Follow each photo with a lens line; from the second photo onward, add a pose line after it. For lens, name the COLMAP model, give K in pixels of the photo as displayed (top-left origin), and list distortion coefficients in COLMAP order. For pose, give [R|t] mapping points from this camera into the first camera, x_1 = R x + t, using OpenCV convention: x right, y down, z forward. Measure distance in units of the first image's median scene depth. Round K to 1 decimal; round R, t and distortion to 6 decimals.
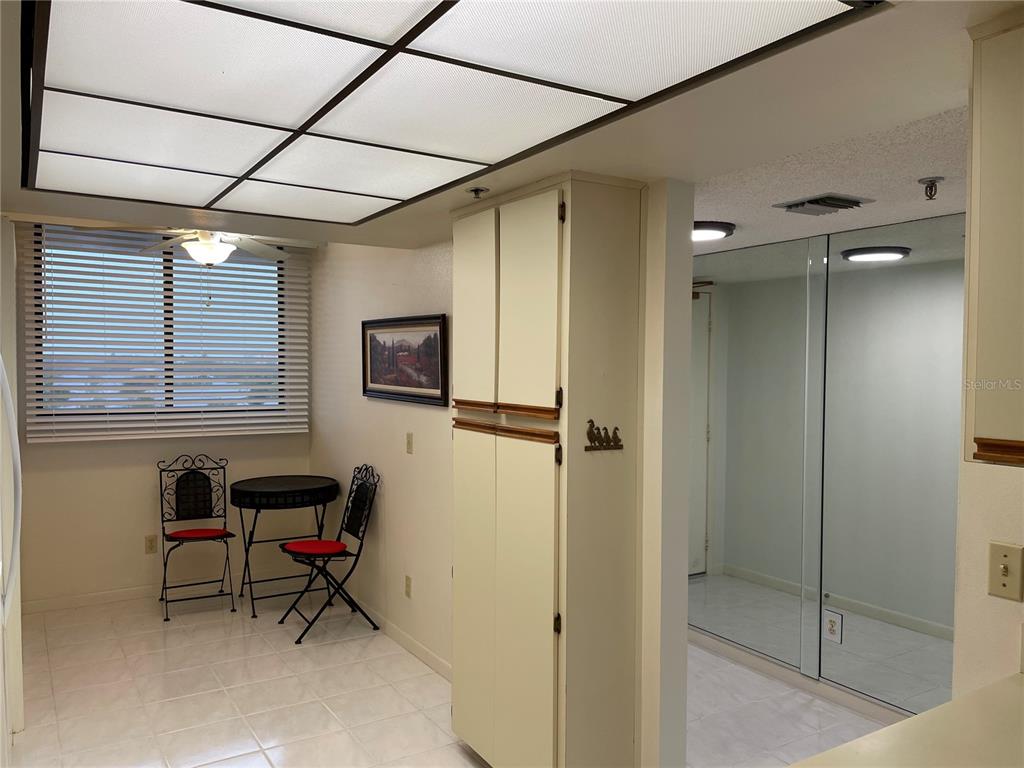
lens RADIAL K [[767.3, 0, 493.7], [0, 767.3, 389.2], [0, 0, 1]] dist [0.070605, -0.085412]
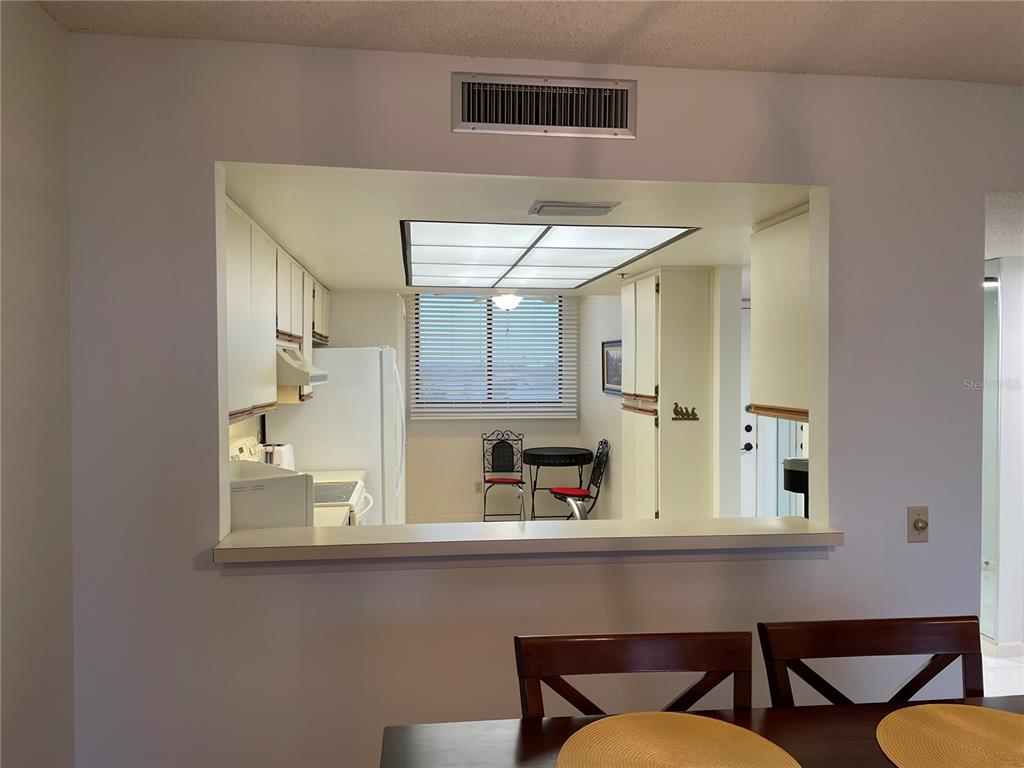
lens RADIAL K [[767.3, 0, 509.9], [0, 767.3, 382.7], [0, 0, 1]] dist [0.070605, -0.085412]
pose [[0.912725, 0.000573, -0.408575, 0.354535], [-0.006041, 0.999909, -0.012093, 0.012202], [0.408531, 0.013506, 0.912645, -0.551584]]
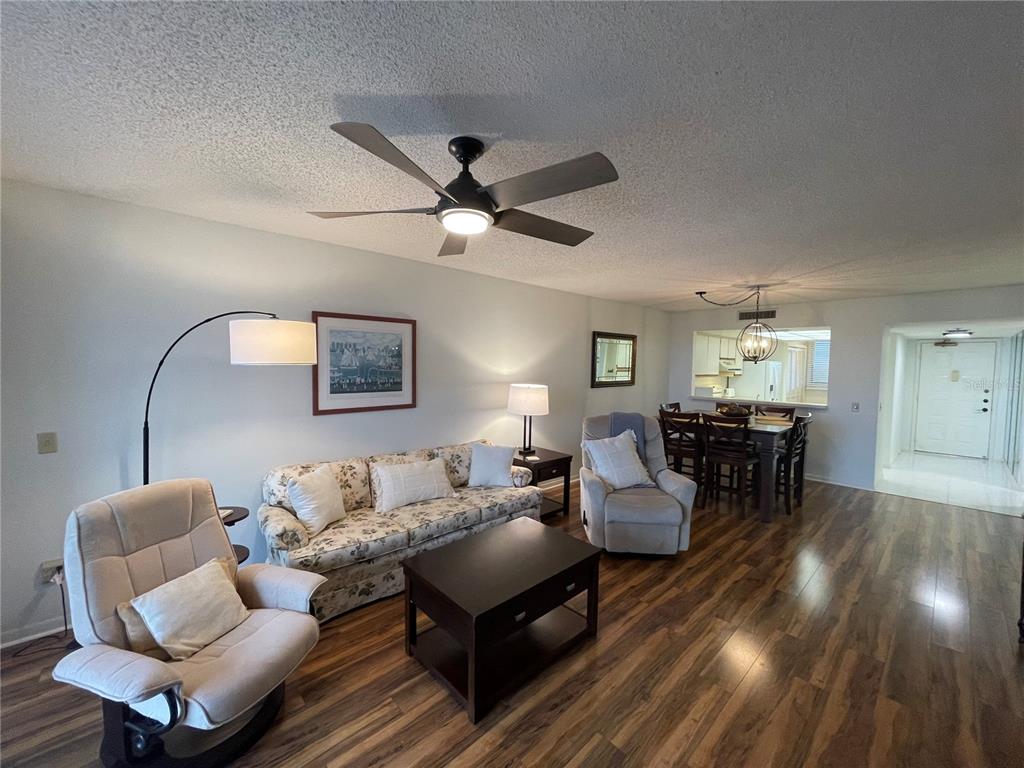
lens RADIAL K [[410.0, 0, 510.5], [0, 410.0, 383.1], [0, 0, 1]] dist [-0.002342, -0.001308]
pose [[0.193549, 0.043810, -0.980112, 1.648302], [-0.046535, 0.998288, 0.035433, 0.046752], [0.979986, 0.038751, 0.195256, -1.314250]]
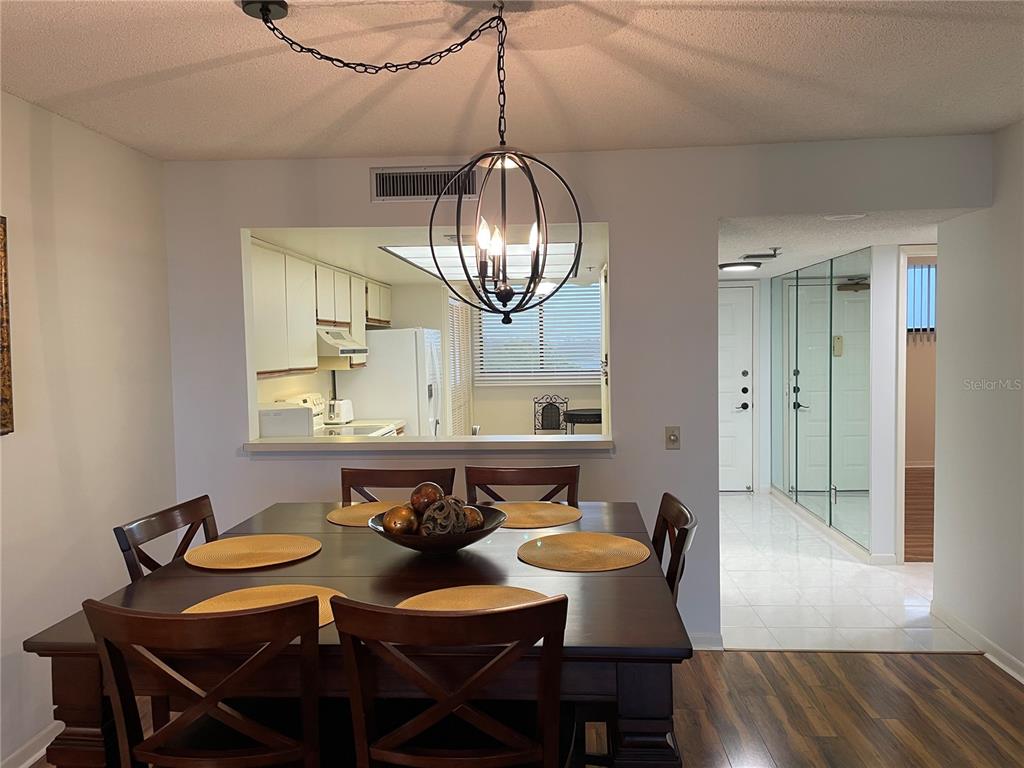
lens RADIAL K [[767.3, 0, 510.4], [0, 767.3, 386.3], [0, 0, 1]] dist [0.070605, -0.085412]
pose [[0.813679, 0.010090, -0.581226, 0.851381], [0.004641, 0.999705, 0.023851, 0.030065], [0.581295, -0.022105, 0.813392, -0.768055]]
